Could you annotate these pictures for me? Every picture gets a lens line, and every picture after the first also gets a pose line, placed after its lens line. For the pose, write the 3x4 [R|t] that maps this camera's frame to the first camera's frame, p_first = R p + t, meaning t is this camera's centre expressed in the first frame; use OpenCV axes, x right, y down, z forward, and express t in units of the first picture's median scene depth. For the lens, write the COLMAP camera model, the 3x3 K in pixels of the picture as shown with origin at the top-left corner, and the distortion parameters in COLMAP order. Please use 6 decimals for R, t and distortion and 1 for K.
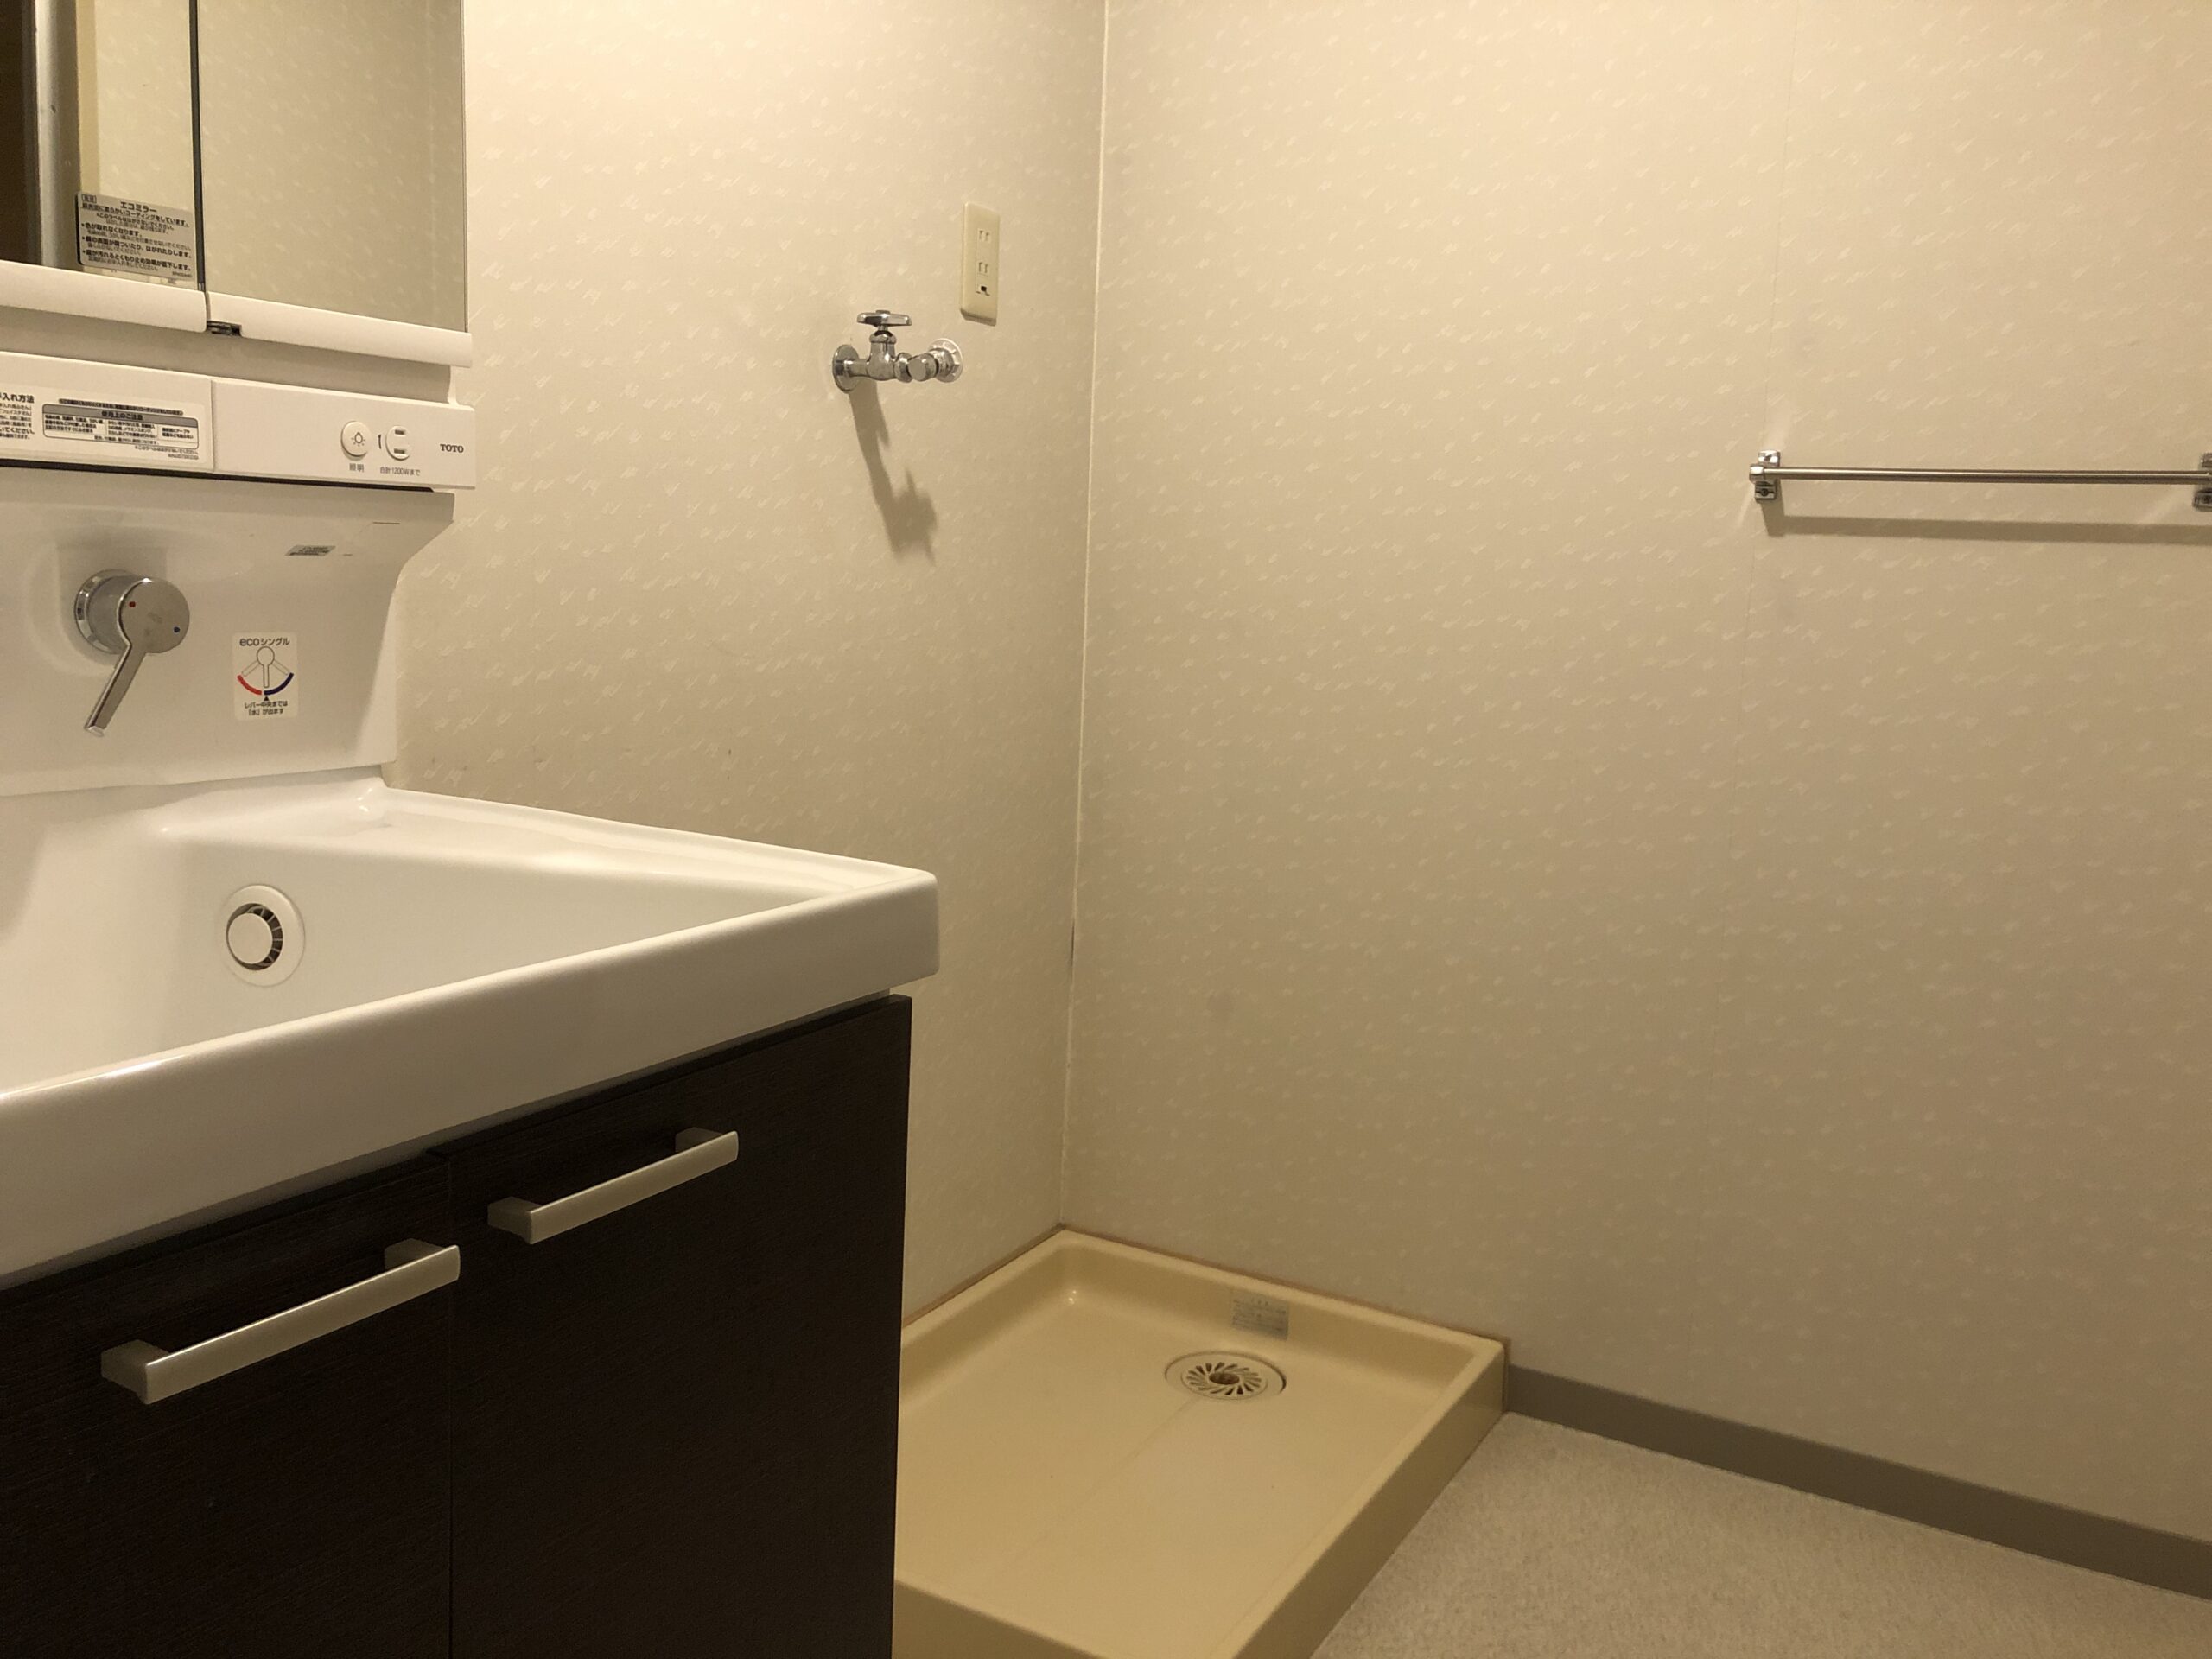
lens RADIAL K [[1799.9, 0, 1141.6], [0, 1799.9, 825.9], [0, 0, 1]] dist [0.010652, 0.007297]
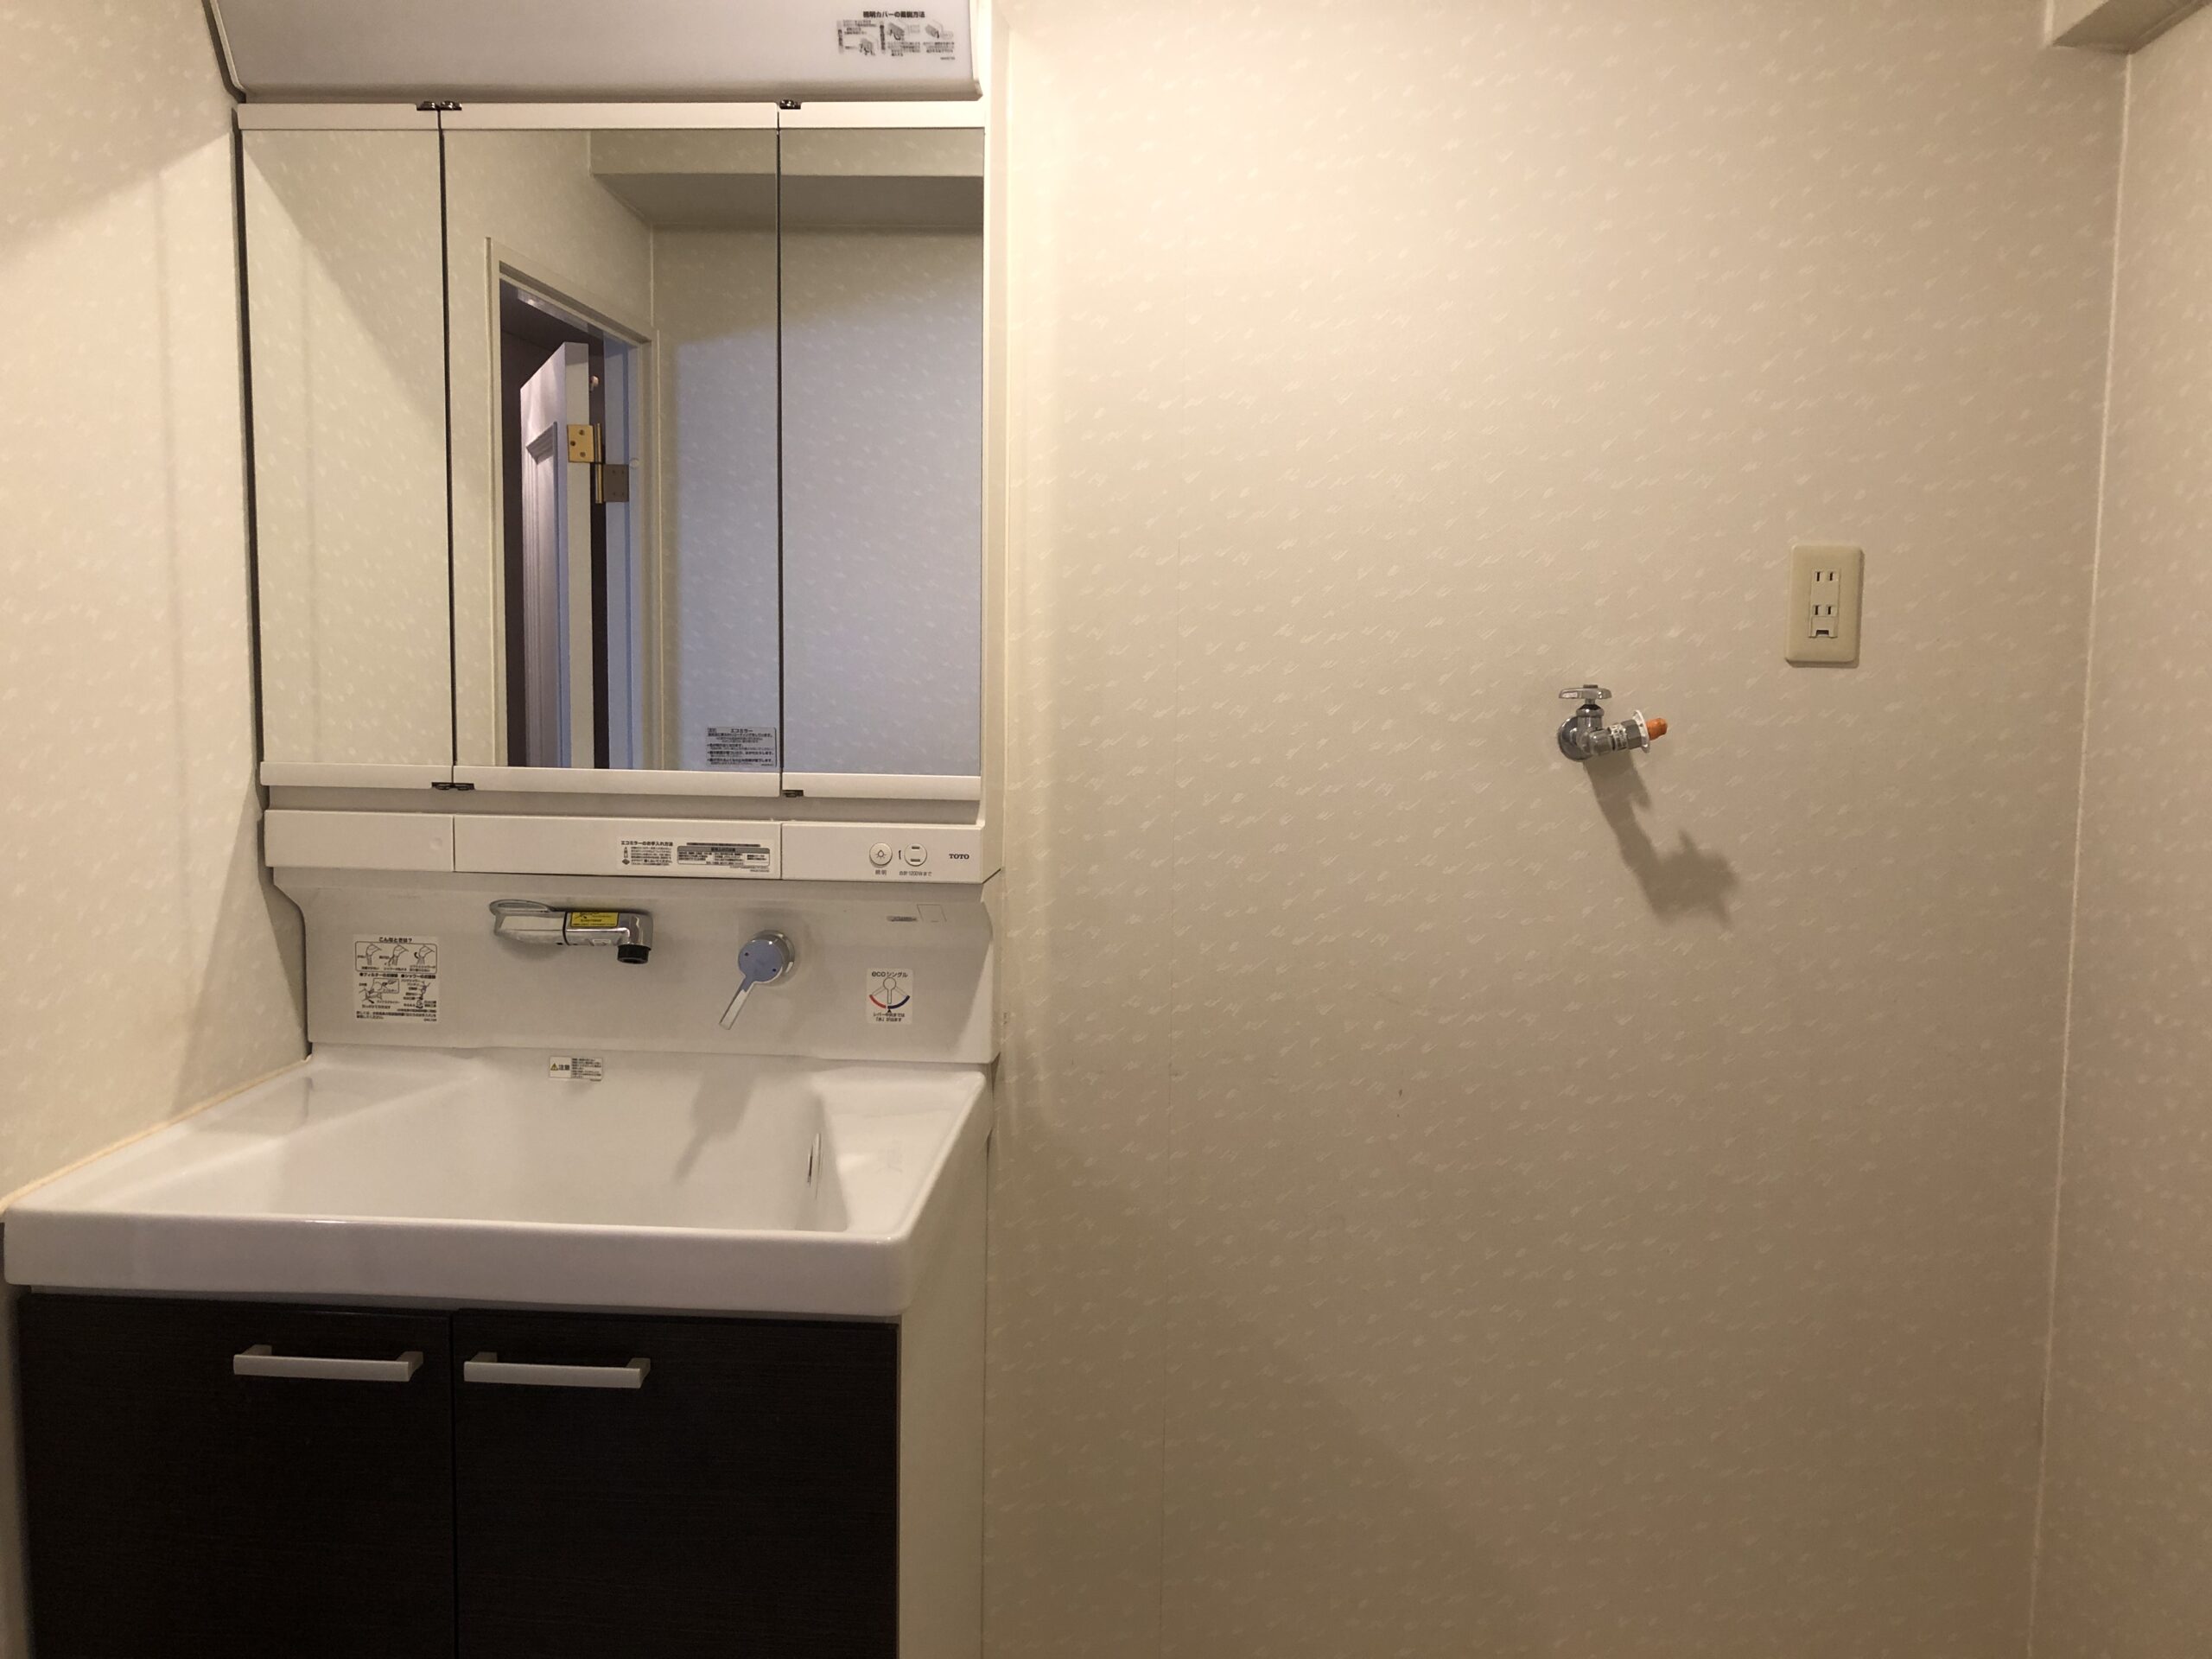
lens RADIAL K [[1799.9, 0, 1141.6], [0, 1799.9, 825.9], [0, 0, 1]] dist [0.010652, 0.007297]
pose [[0.419548, 0.055932, -0.906008, 1.028074], [-0.135495, 0.990777, -0.001579, -0.265273], [0.897563, 0.123422, 0.423257, 0.552984]]
